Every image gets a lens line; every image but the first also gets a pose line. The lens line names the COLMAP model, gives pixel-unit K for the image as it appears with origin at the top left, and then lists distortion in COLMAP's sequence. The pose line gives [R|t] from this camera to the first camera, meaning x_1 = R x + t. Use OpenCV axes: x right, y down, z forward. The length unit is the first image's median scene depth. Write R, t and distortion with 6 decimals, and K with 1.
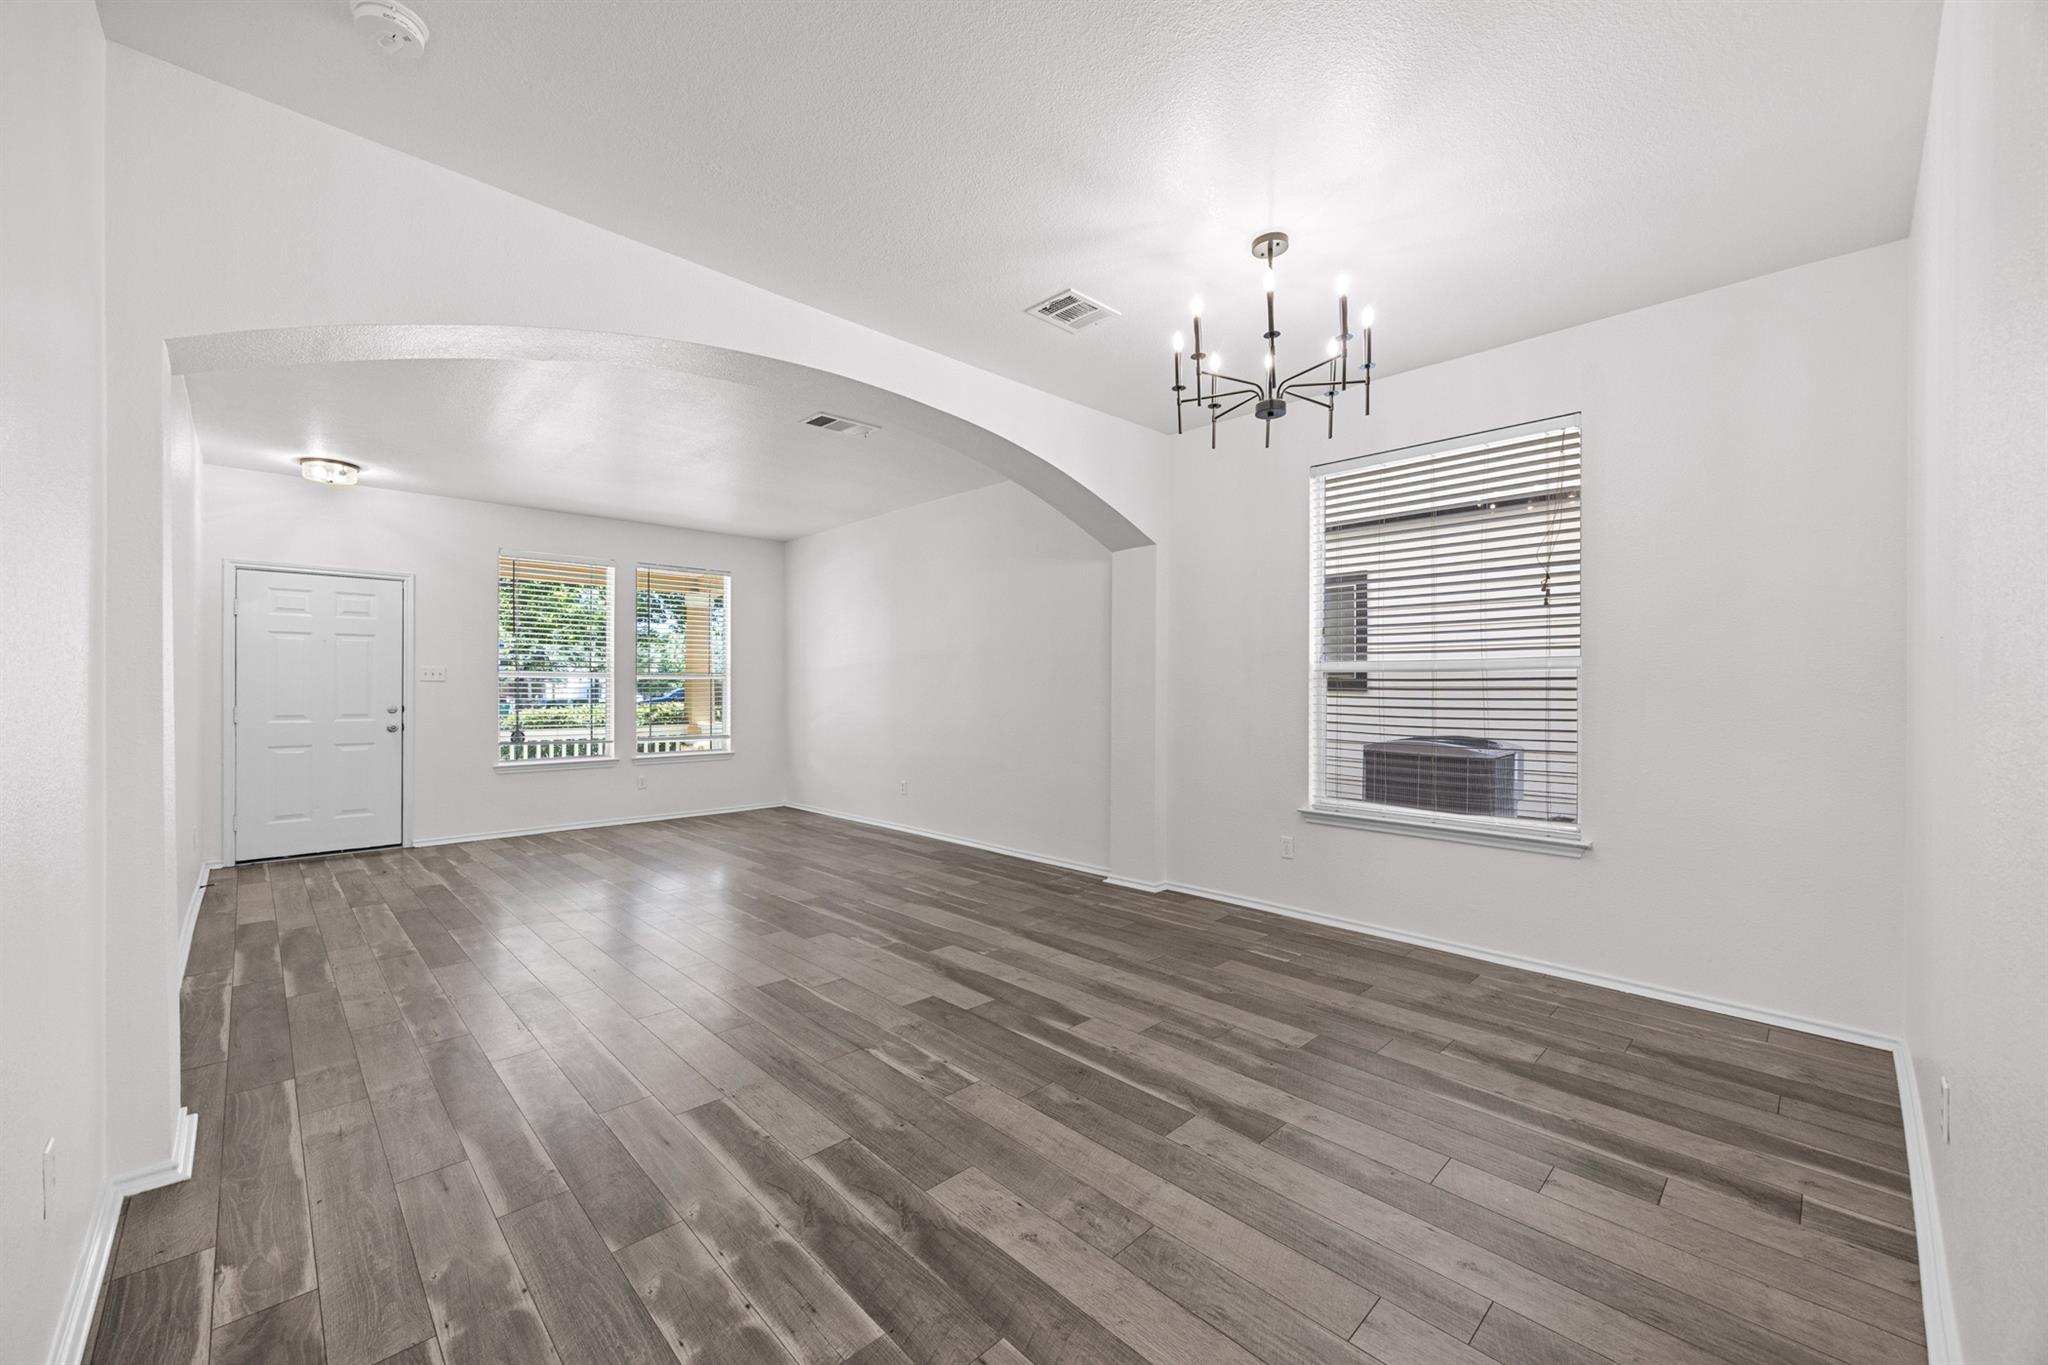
lens RADIAL K [[781.1, 0, 1021.7], [0, 781.1, 691.1], [0, 0, 1]] dist [0.000873, -0.000261]
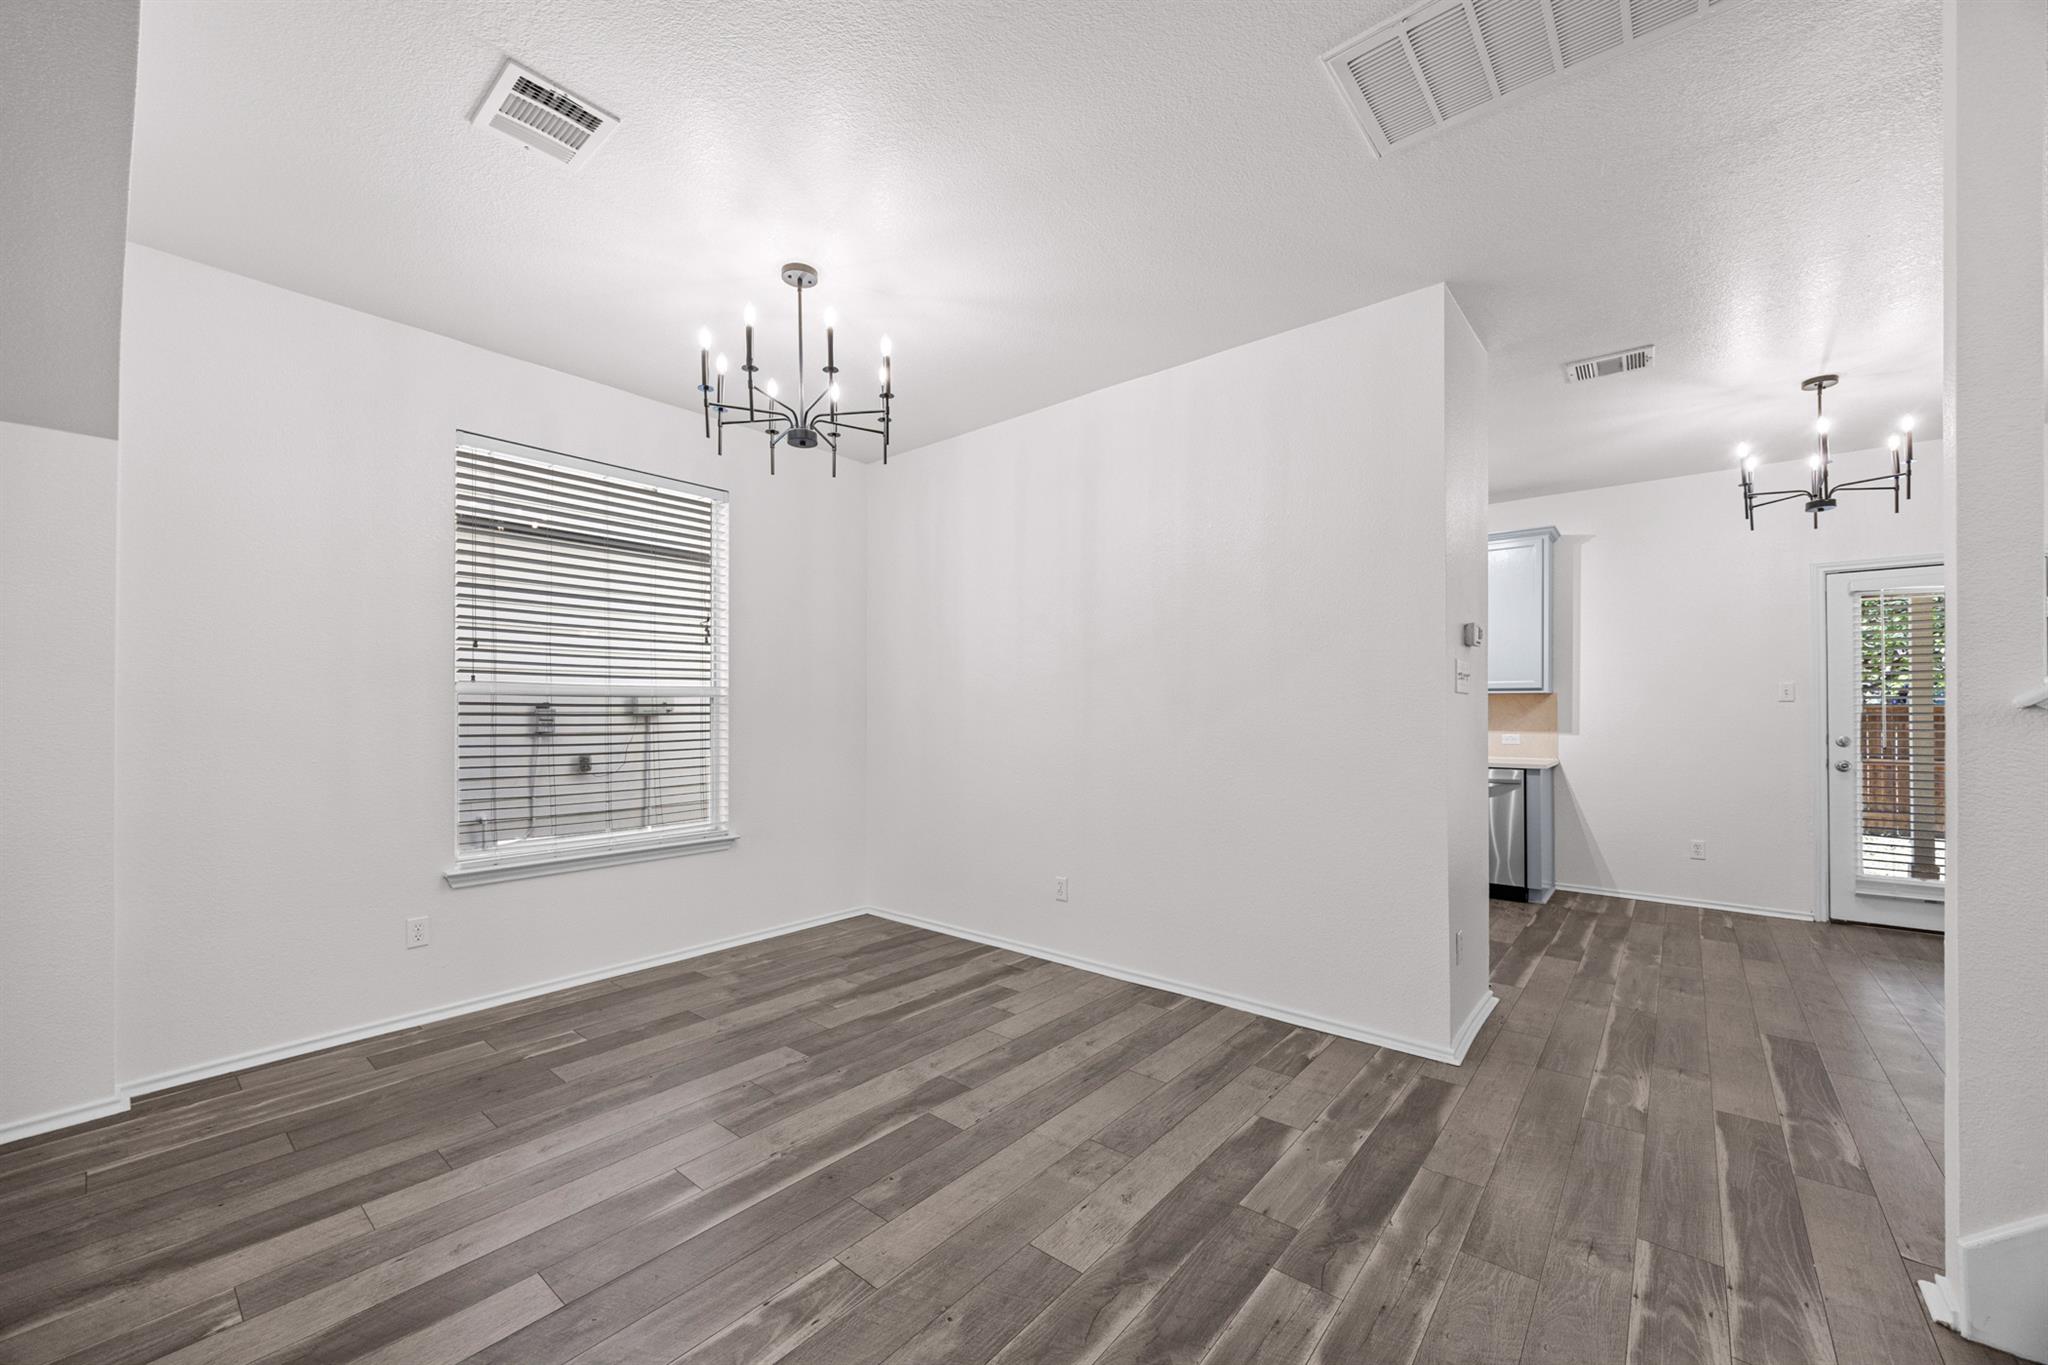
lens RADIAL K [[781.1, 0, 1021.7], [0, 781.1, 691.1], [0, 0, 1]] dist [0.000873, -0.000261]
pose [[-0.090019, 0.024561, 0.995637, -0.674115], [0.007870, 0.999682, -0.023949, -0.005204], [-0.995909, 0.005679, -0.090184, 0.751898]]
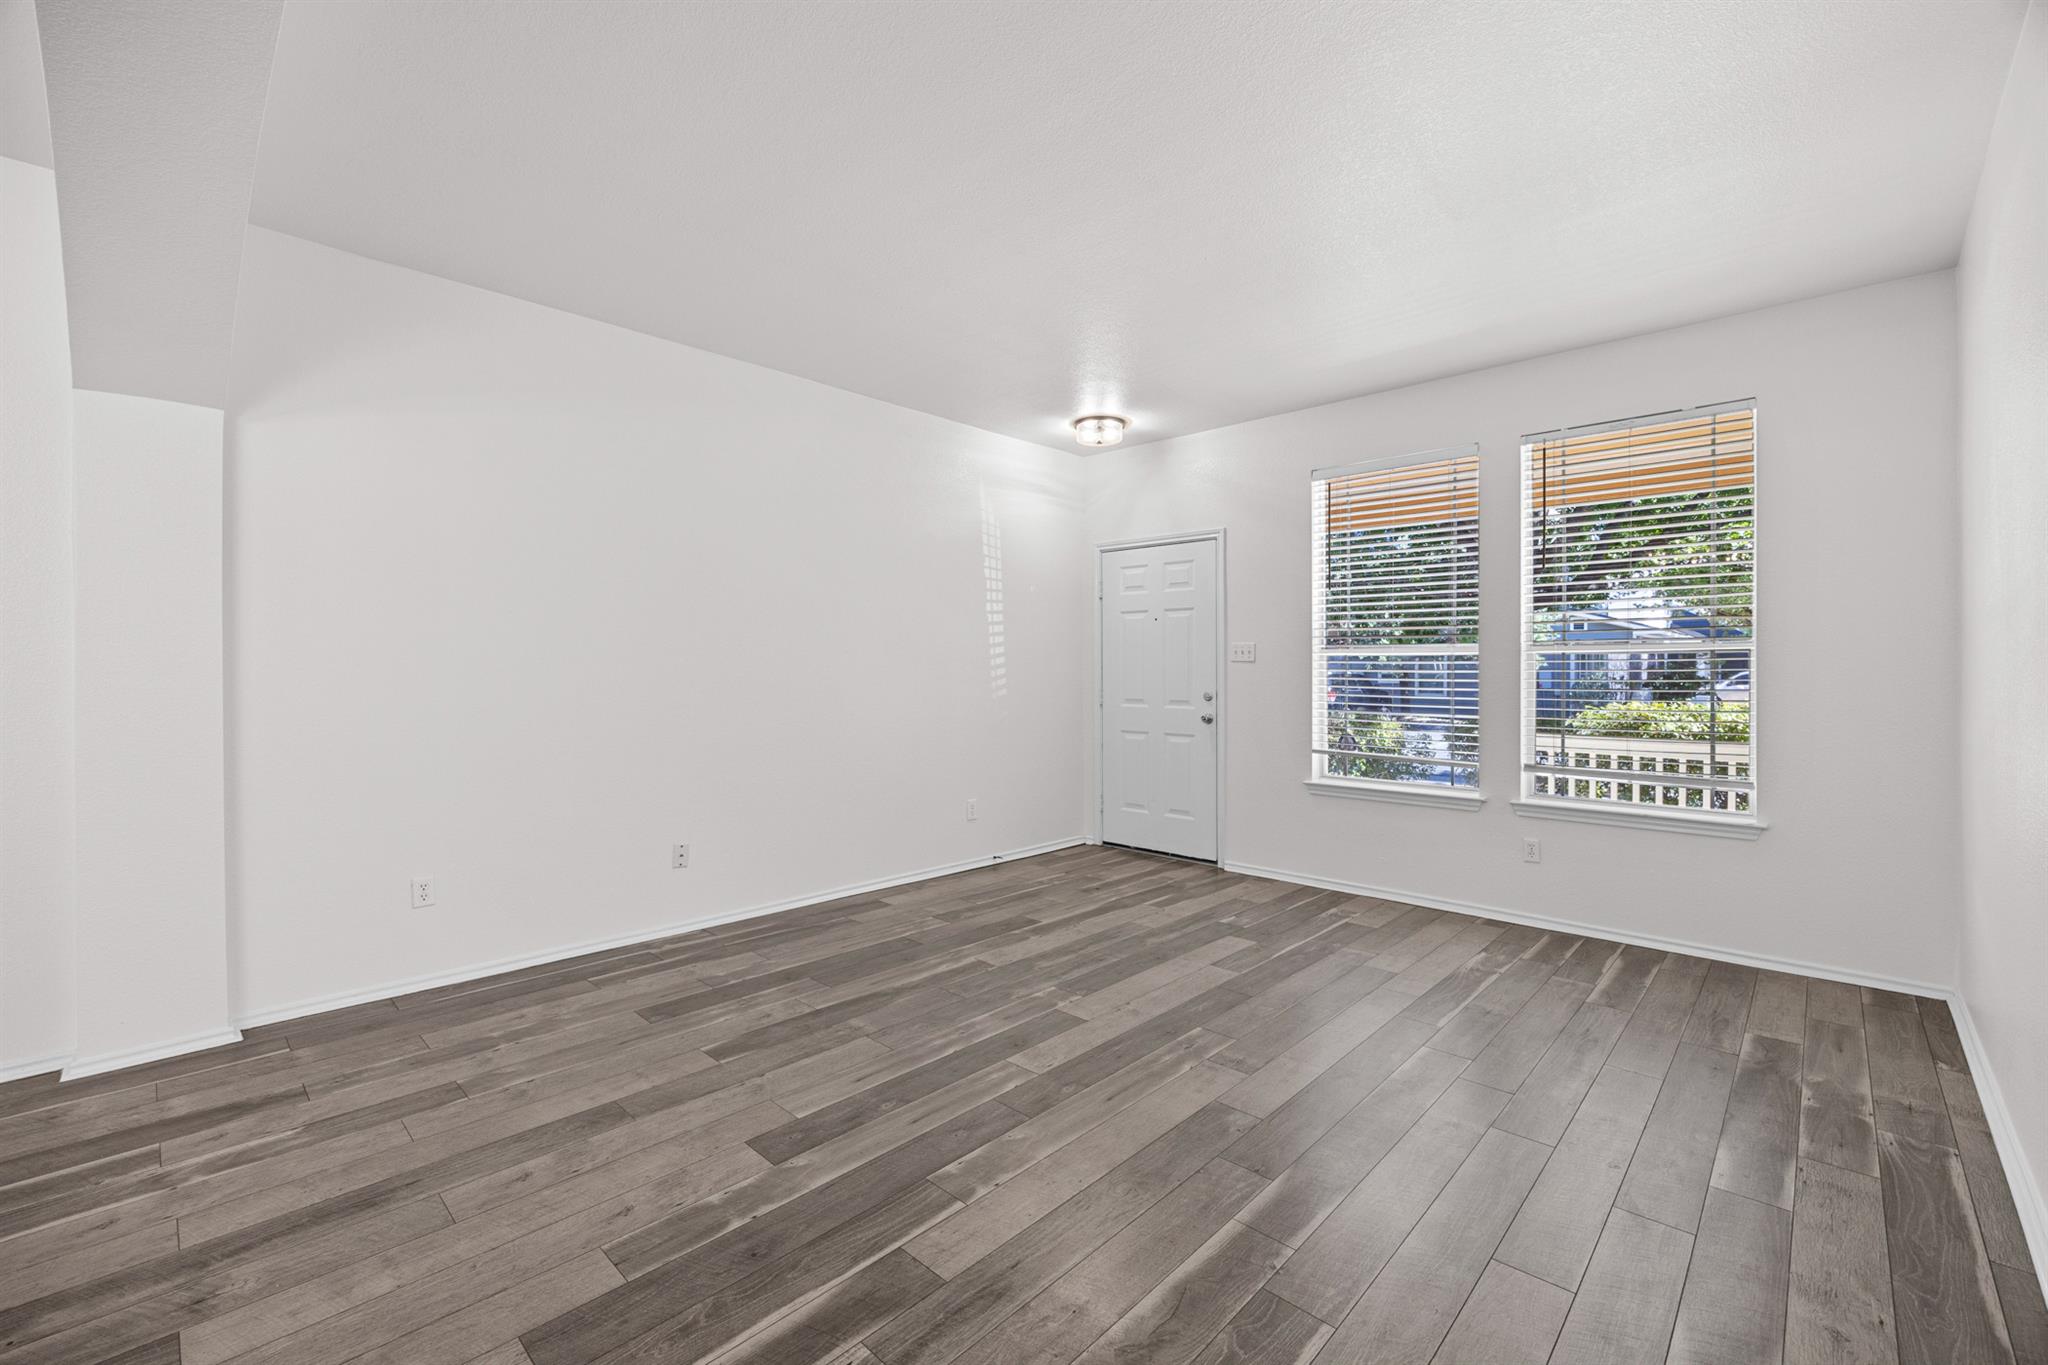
lens RADIAL K [[870.1, 0, 1027.5], [0, 870.1, 666.5], [0, 0, 1]] dist [-0.003435, -0.000419]
pose [[0.043054, -0.003059, -0.999068, 0.200485], [-0.009766, 0.999946, -0.003482, -0.005951], [0.999025, 0.009907, 0.043022, 1.634934]]
